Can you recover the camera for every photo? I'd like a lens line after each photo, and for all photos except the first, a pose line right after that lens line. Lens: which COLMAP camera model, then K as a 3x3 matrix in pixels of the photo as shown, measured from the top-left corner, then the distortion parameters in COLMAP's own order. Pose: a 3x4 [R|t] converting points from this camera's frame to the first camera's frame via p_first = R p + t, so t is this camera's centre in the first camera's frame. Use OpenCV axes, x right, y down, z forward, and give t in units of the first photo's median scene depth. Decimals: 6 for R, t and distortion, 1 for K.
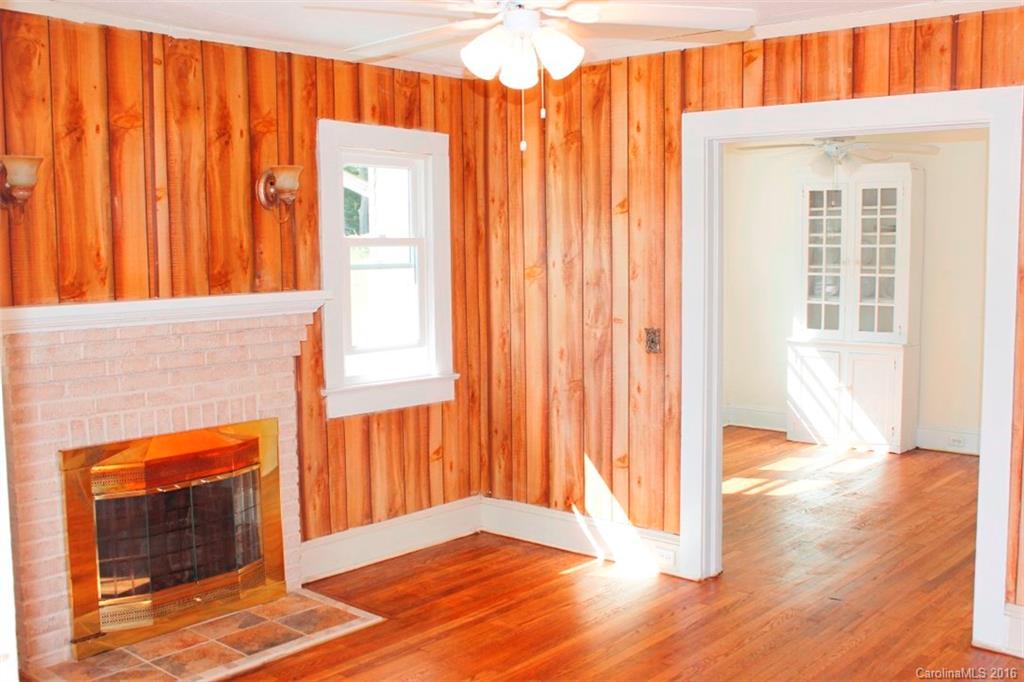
lens RADIAL K [[1063.1, 0, 512.9], [0, 1063.1, 330.5], [0, 0, 1]] dist [-0.077145, 0.000000]
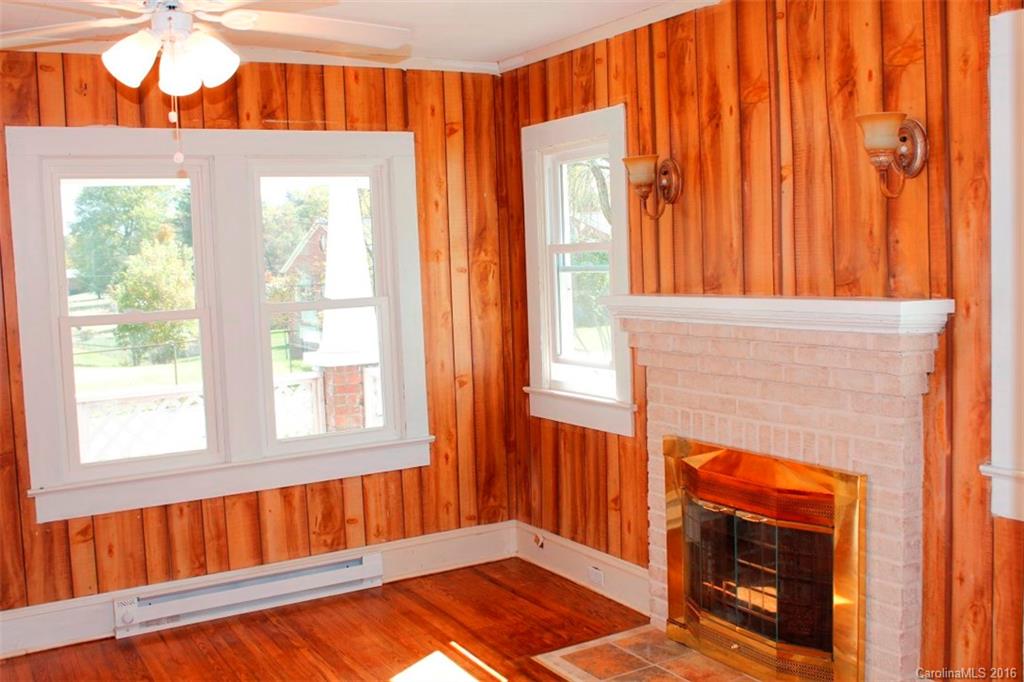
lens RADIAL K [[1063.1, 0, 532.7], [0, 1063.1, 340.9], [0, 0, 1]] dist [-0.077145, 0.000000]
pose [[-0.321646, 0.099146, -0.941655, 0.530734], [-0.037109, 0.992419, 0.117167, -0.086384], [0.946133, 0.072630, -0.315528, 1.068547]]
